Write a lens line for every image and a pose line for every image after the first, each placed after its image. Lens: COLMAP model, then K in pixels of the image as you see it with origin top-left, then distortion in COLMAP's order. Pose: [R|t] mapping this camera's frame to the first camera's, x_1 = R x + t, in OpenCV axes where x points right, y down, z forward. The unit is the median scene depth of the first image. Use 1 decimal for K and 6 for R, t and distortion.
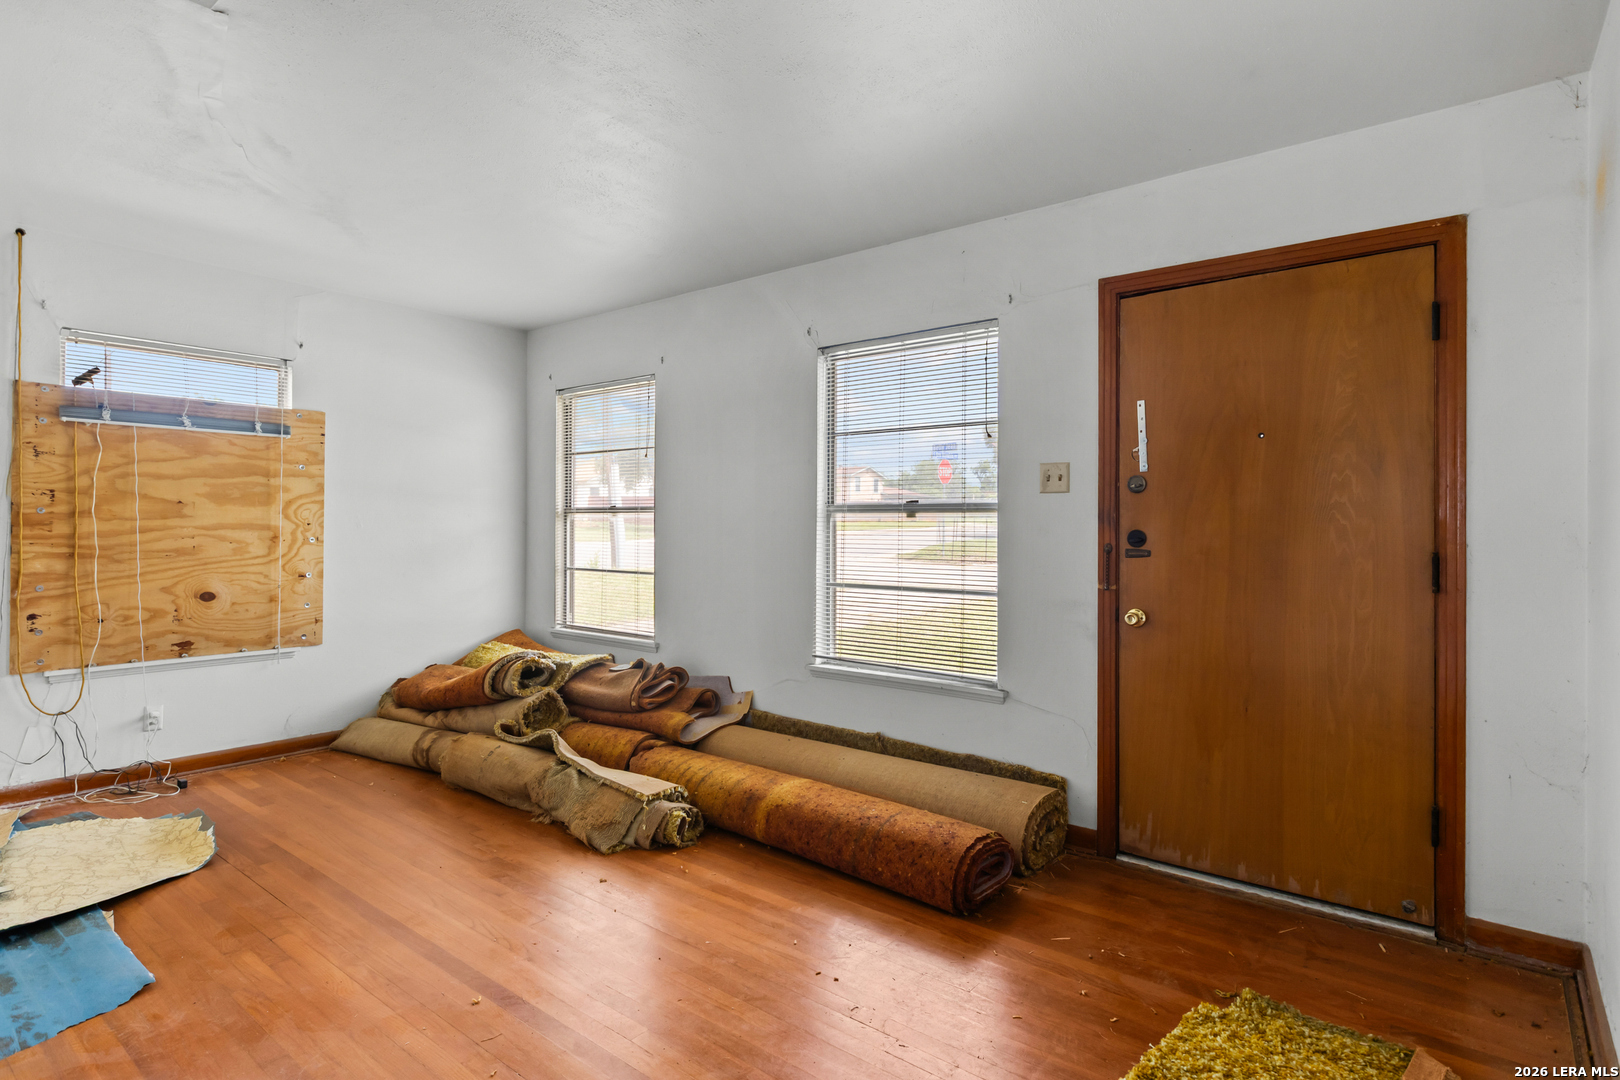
lens RADIAL K [[857.3, 0, 805.4], [0, 857.3, 524.9], [0, 0, 1]] dist [-0.002814, 0.000175]
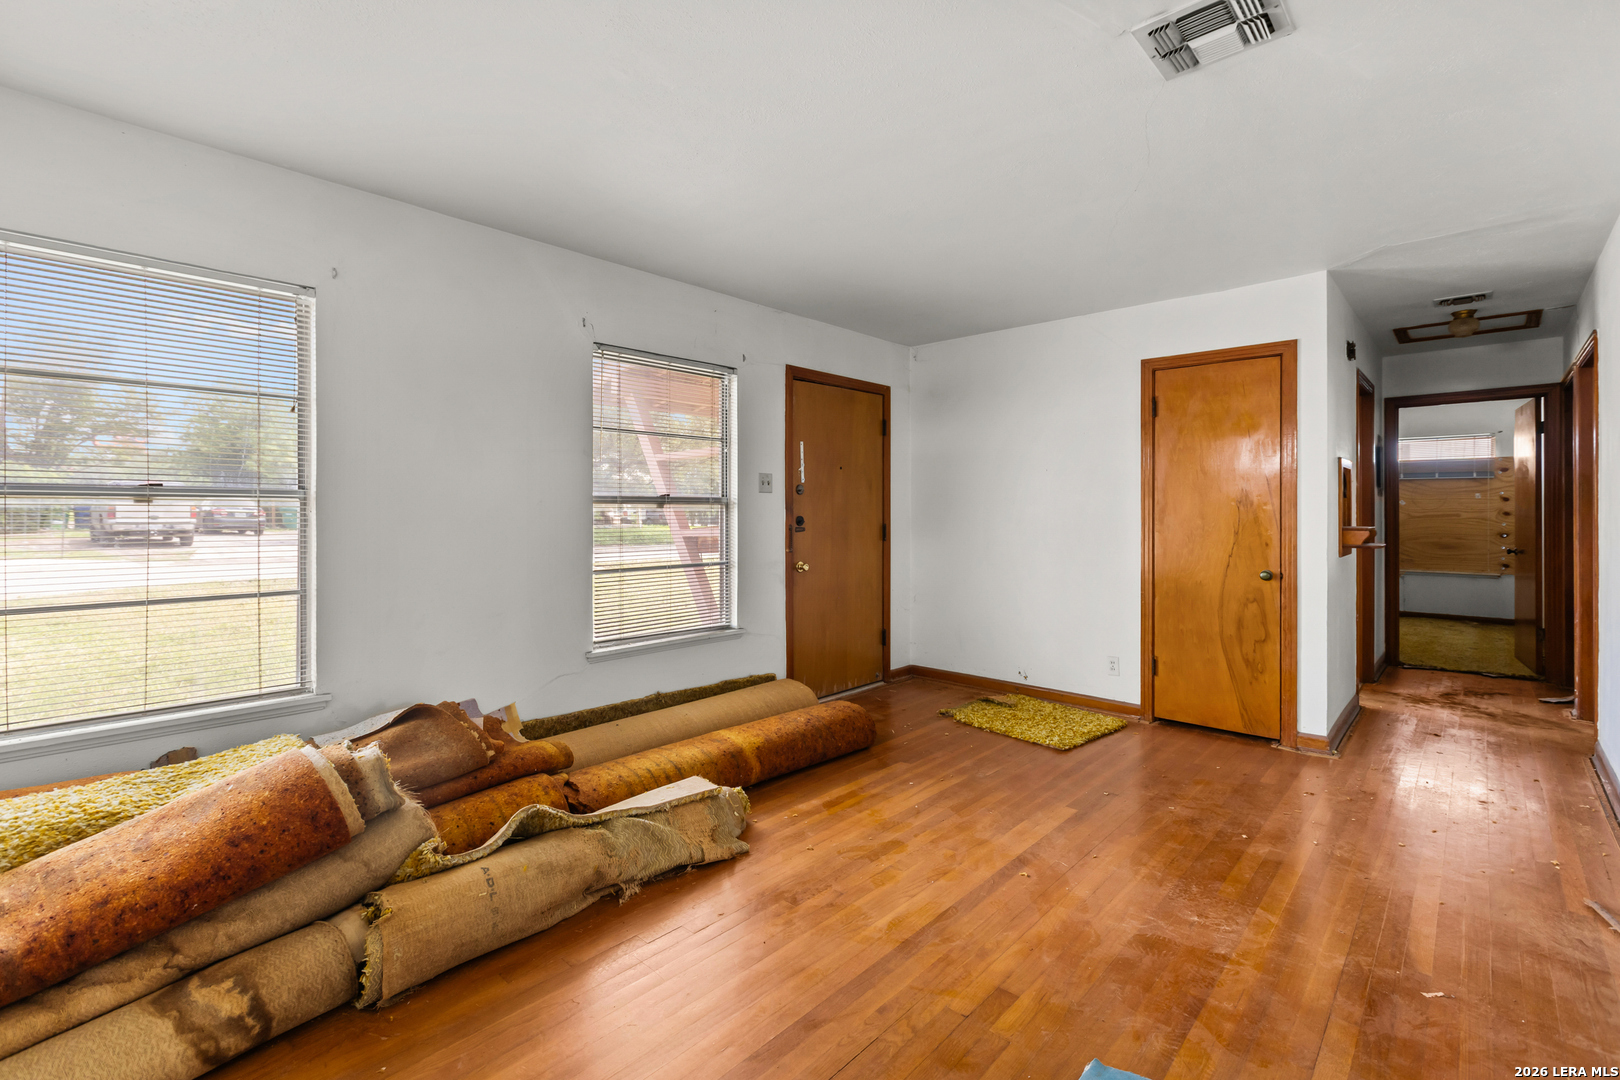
lens RADIAL K [[725.7, 0, 803.6], [0, 725.7, 517.7], [0, 0, 1]] dist [-0.000009, -0.000687]
pose [[0.064975, -0.013354, 0.997798, -1.021754], [0.001878, 0.999910, 0.013260, -0.009656], [-0.997885, 0.001012, 0.064994, 0.851263]]
